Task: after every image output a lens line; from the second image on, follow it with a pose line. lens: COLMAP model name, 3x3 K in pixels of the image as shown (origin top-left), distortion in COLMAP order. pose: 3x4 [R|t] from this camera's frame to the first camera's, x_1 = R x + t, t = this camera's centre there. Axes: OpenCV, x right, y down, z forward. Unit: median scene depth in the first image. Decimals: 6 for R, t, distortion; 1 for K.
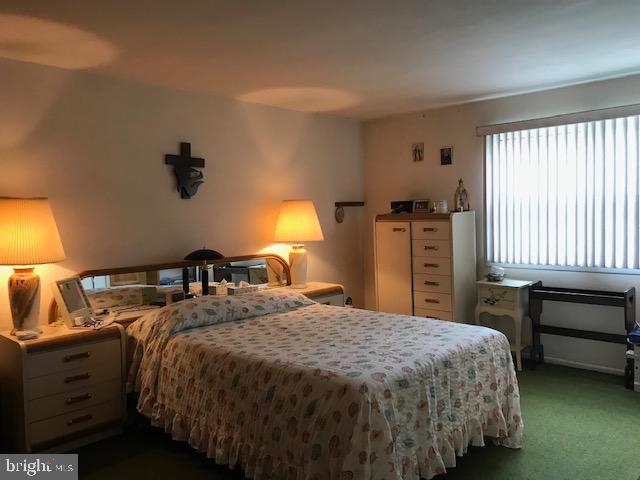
lens RADIAL K [[538.8, 0, 320.0], [0, 538.8, 240.0], [0, 0, 1]] dist [0.010675, -0.017677]
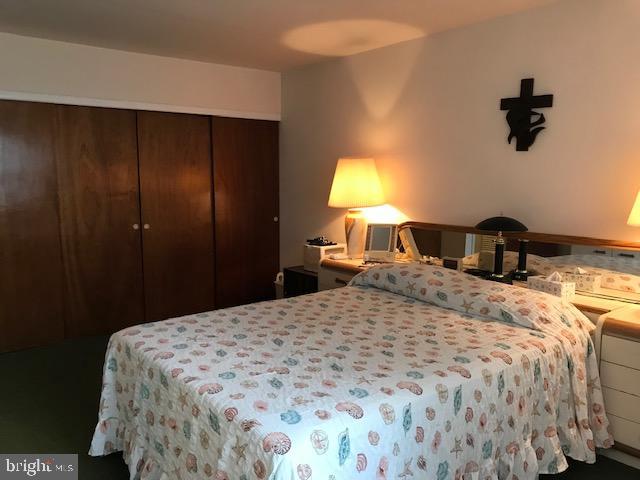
lens RADIAL K [[538.8, 0, 320.0], [0, 538.8, 240.0], [0, 0, 1]] dist [0.010675, -0.017677]
pose [[-0.117157, 0.153125, -0.981237, 0.581417], [-0.050031, 0.985877, 0.159823, -0.060382], [0.991852, 0.067817, -0.107841, 0.802844]]
